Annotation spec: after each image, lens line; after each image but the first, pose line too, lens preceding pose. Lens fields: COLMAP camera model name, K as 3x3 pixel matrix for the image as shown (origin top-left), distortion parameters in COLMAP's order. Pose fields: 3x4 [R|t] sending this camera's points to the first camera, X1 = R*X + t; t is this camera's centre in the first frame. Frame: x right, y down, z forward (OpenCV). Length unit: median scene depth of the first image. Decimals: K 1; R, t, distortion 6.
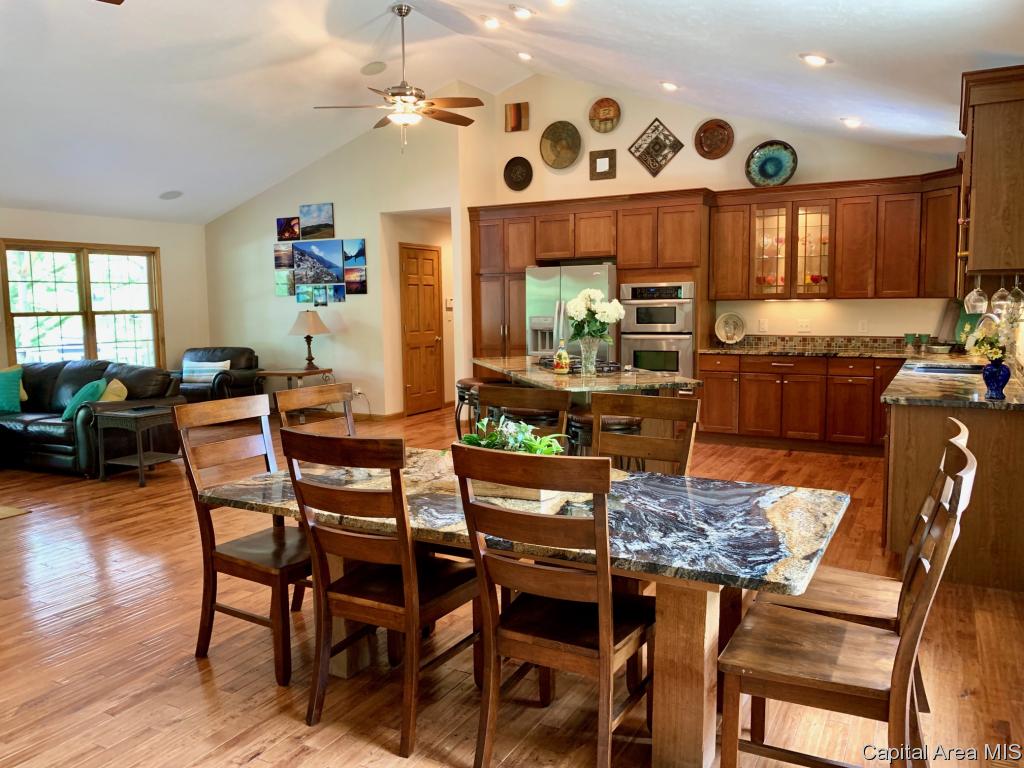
lens RADIAL K [[789.4, 0, 512.1], [0, 789.4, 371.6], [0, 0, 1]] dist [0.008302, -0.005486]
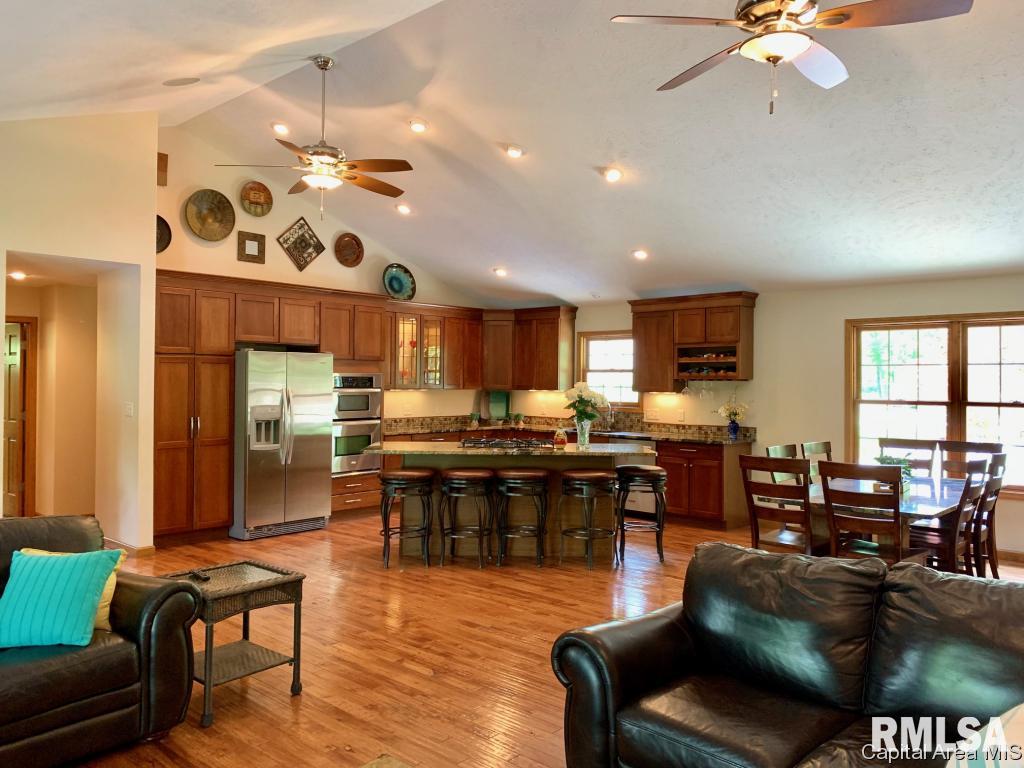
lens RADIAL K [[789.4, 0, 512.1], [0, 789.4, 371.6], [0, 0, 1]] dist [0.008302, -0.005486]
pose [[0.205944, 0.029490, 0.978119, -0.789261], [0.079799, 0.995711, -0.046822, -0.042950], [-0.975305, 0.087696, 0.202708, 0.531167]]
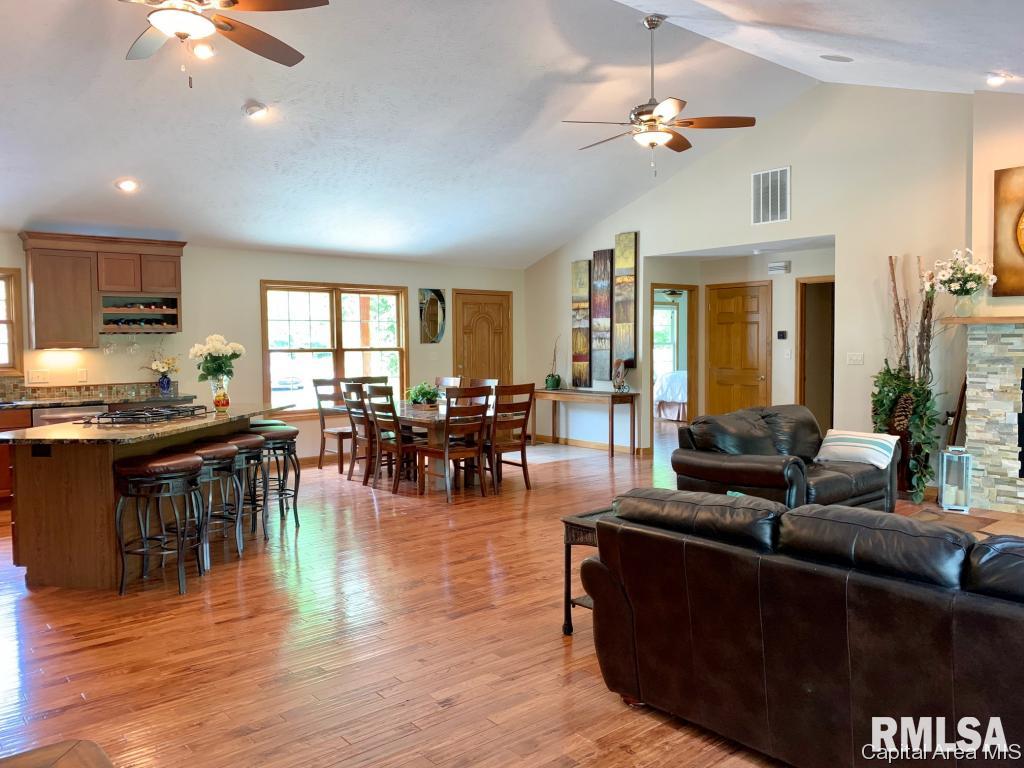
lens RADIAL K [[789.4, 0, 512.1], [0, 789.4, 371.6], [0, 0, 1]] dist [0.008302, -0.005486]
pose [[-0.942630, 0.011955, 0.333624, -0.459989], [0.055475, 0.991073, 0.121228, -0.104840], [-0.329197, 0.132781, -0.934879, 1.240722]]
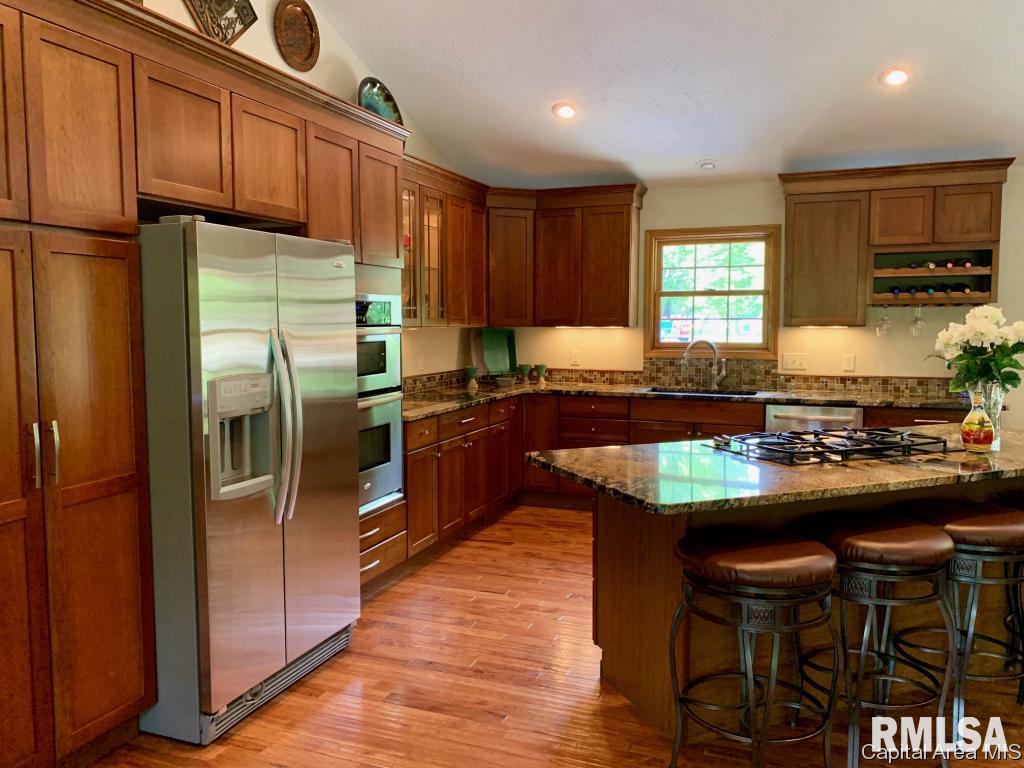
lens RADIAL K [[797.7, 0, 507.3], [0, 797.7, 378.2], [0, 0, 1]] dist [-0.005625, -0.008256]
pose [[-0.155058, -0.056937, 0.986263, -0.309939], [0.097781, 0.992551, 0.072673, -0.081409], [-0.983054, 0.107706, -0.148336, 0.931246]]
